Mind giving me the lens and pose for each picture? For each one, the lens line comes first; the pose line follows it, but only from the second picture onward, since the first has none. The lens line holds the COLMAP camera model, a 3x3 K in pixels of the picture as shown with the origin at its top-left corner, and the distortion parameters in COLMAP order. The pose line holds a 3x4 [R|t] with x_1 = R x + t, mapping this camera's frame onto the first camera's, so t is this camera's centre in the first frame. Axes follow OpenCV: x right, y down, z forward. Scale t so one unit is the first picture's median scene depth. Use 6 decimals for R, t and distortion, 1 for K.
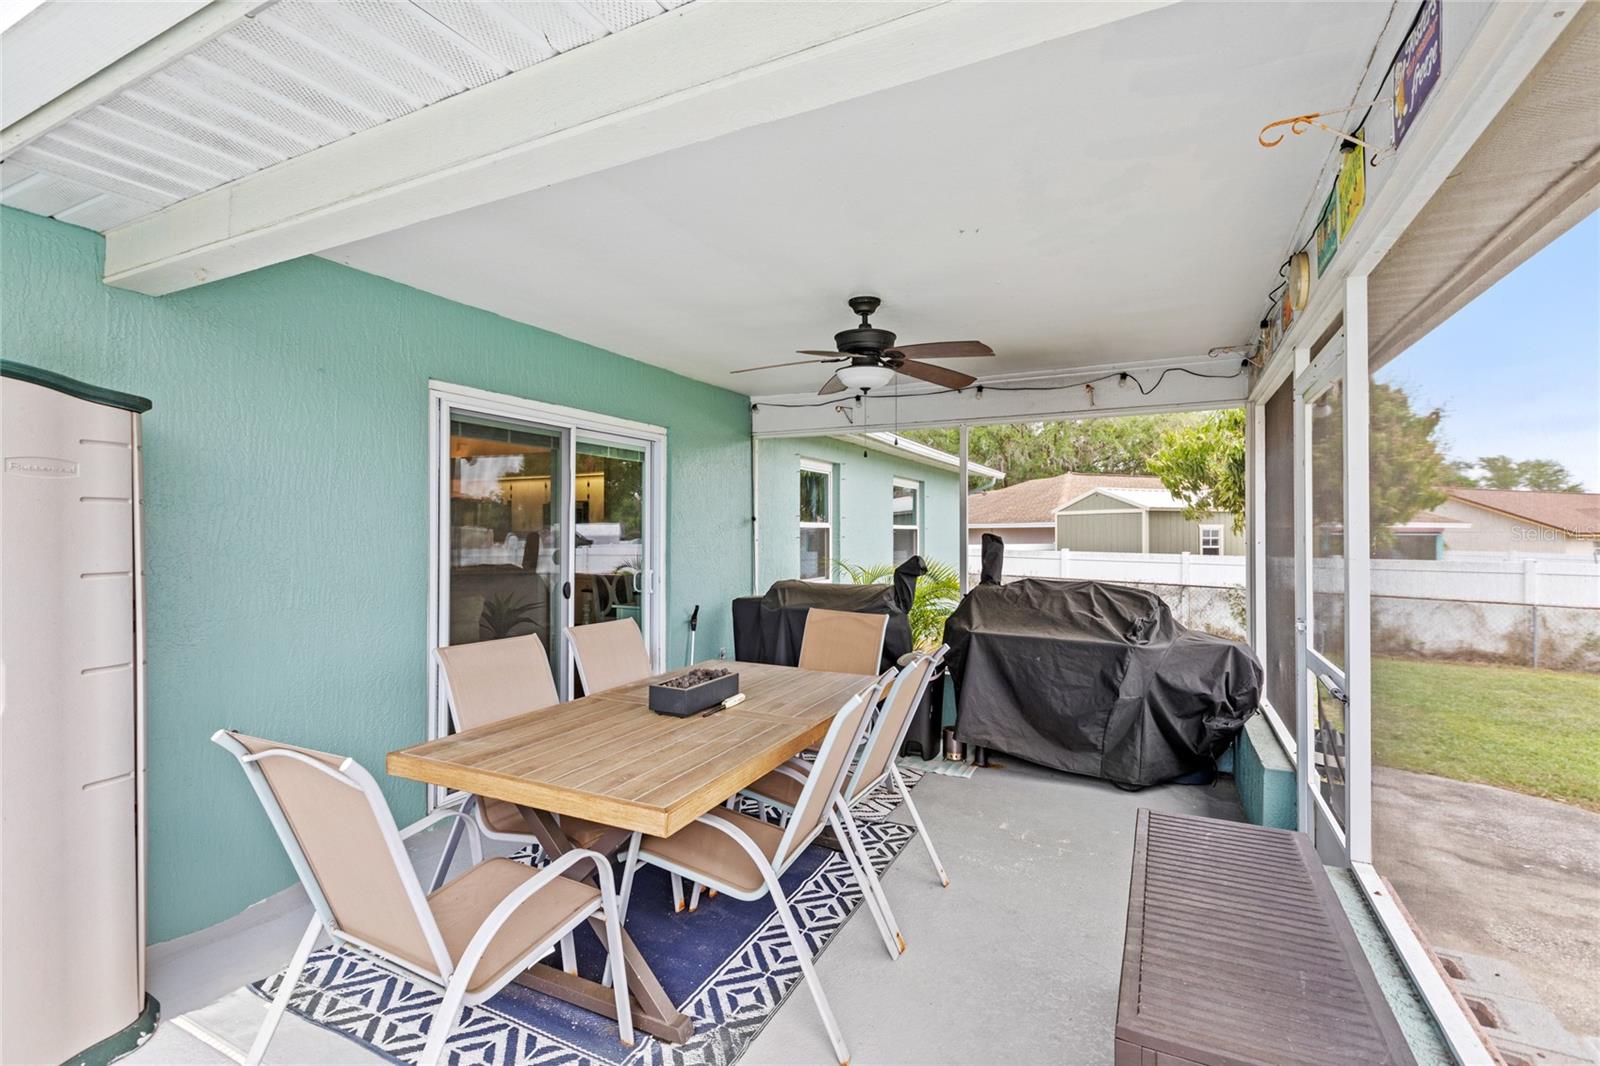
lens RADIAL K [[729.8, 0, 799.9], [0, 729.8, 532.6], [0, 0, 1]] dist [0.001592, -0.000274]
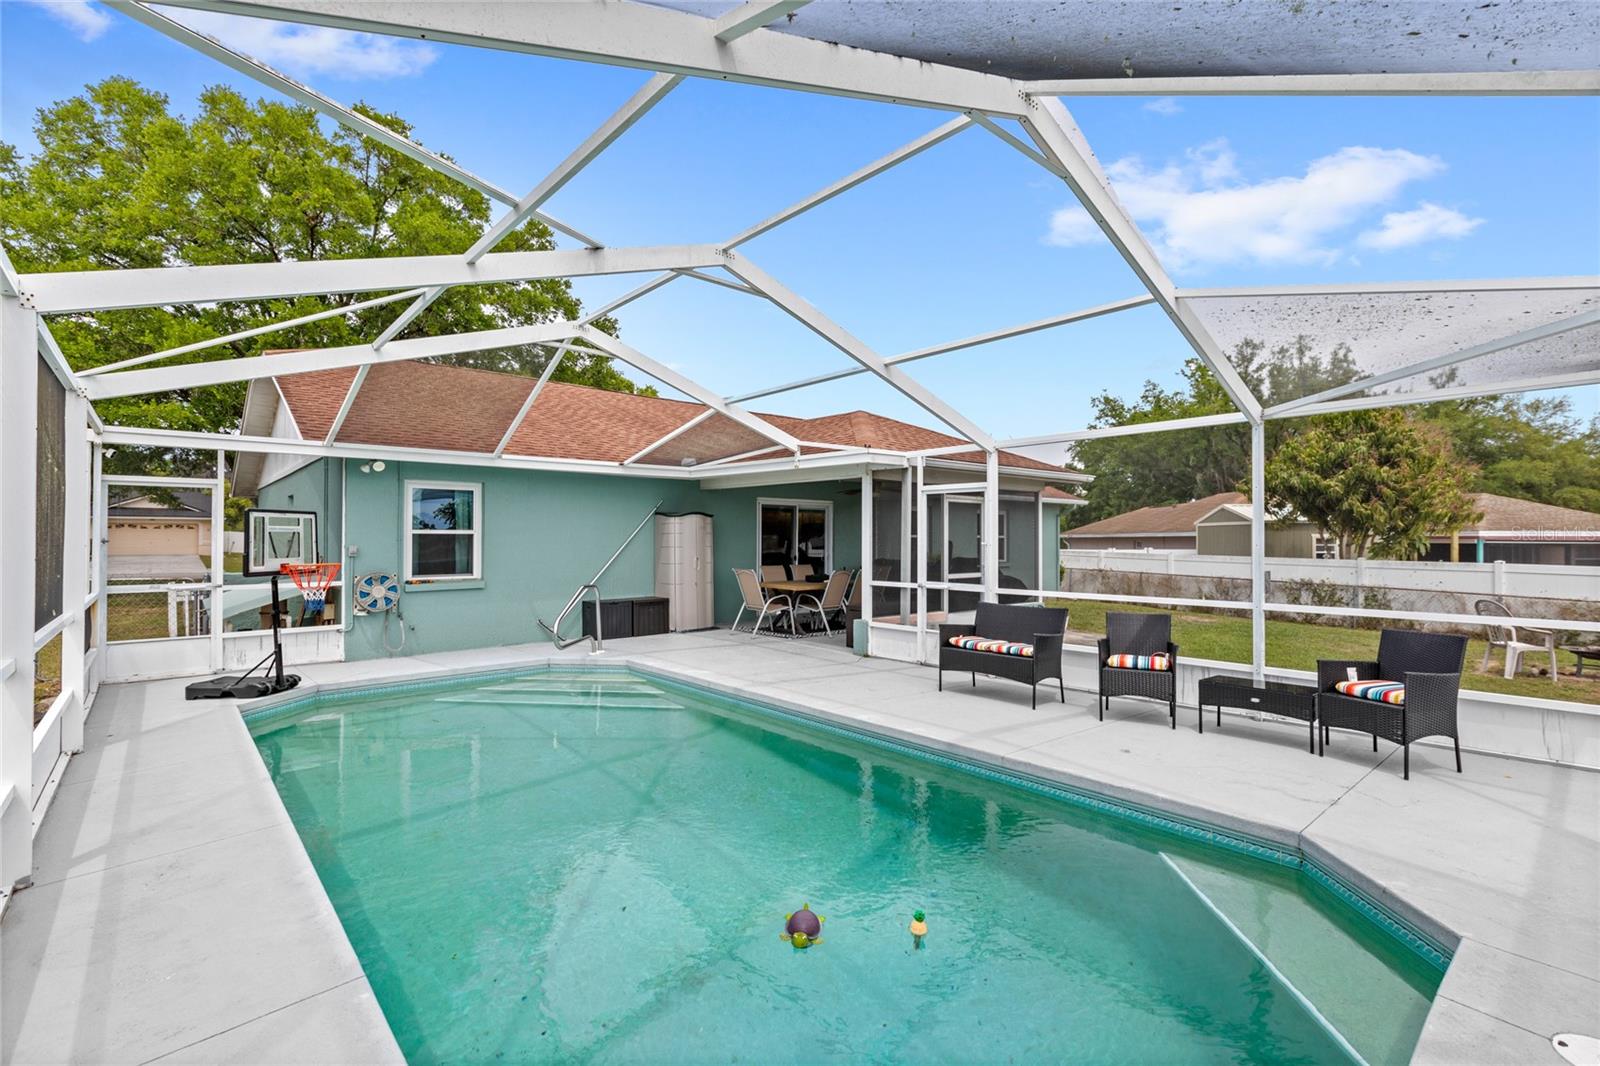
lens RADIAL K [[729.8, 0, 802.4], [0, 729.8, 531.4], [0, 0, 1]] dist [0.001592, -0.000274]
pose [[0.922003, -0.001525, -0.387180, 0.338820], [-0.002828, 0.999939, -0.010672, 0.000061], [0.387172, 0.010934, 0.921943, -0.695185]]
